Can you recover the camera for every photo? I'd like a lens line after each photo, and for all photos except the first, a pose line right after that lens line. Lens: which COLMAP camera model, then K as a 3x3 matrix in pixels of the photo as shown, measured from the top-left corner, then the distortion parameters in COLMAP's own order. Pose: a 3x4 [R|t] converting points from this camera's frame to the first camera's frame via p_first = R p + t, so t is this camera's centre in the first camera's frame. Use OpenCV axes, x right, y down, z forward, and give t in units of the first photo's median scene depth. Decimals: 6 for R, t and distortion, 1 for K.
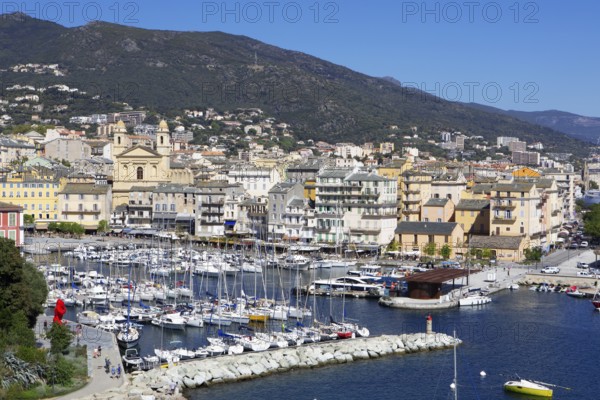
lens RADIAL K [[914.3, 0, 300.0], [0, 914.3, 200.0], [0, 0, 1]] dist [0.022674, -0.001025]
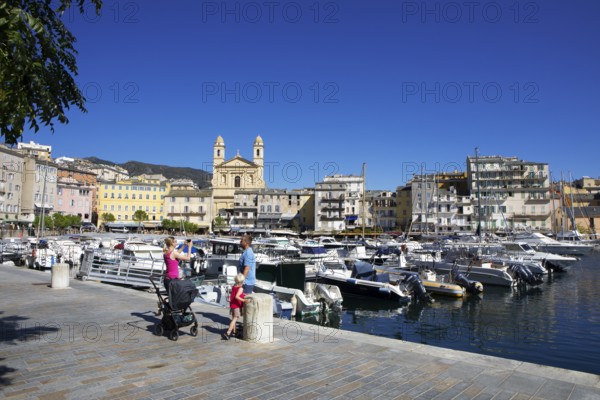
lens RADIAL K [[407.4, 0, 300.0], [0, 407.4, 200.0], [0, 0, 1]] dist [-0.087811, 0.002616]
pose [[0.982491, 0.015325, 0.185679, -0.216956], [0.004812, 0.994192, -0.107516, 0.053557], [-0.186249, 0.106527, 0.976711, 0.565061]]
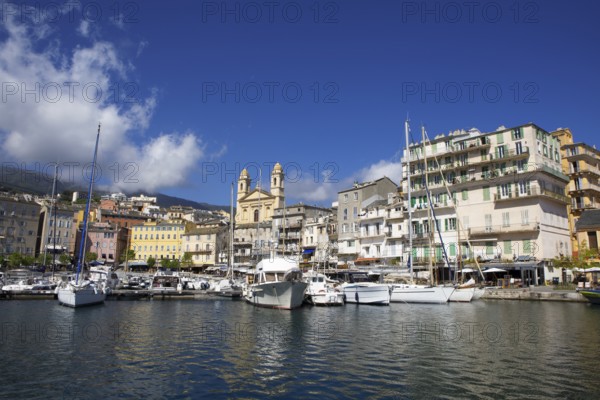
lens RADIAL K [[407.4, 0, 300.0], [0, 407.4, 200.0], [0, 0, 1]] dist [-0.087811, 0.002616]
pose [[0.925517, -0.068324, -0.372492, 0.045960], [-0.011925, 0.977845, -0.208991, 0.054594], [0.378519, 0.197867, 0.904197, 0.682267]]
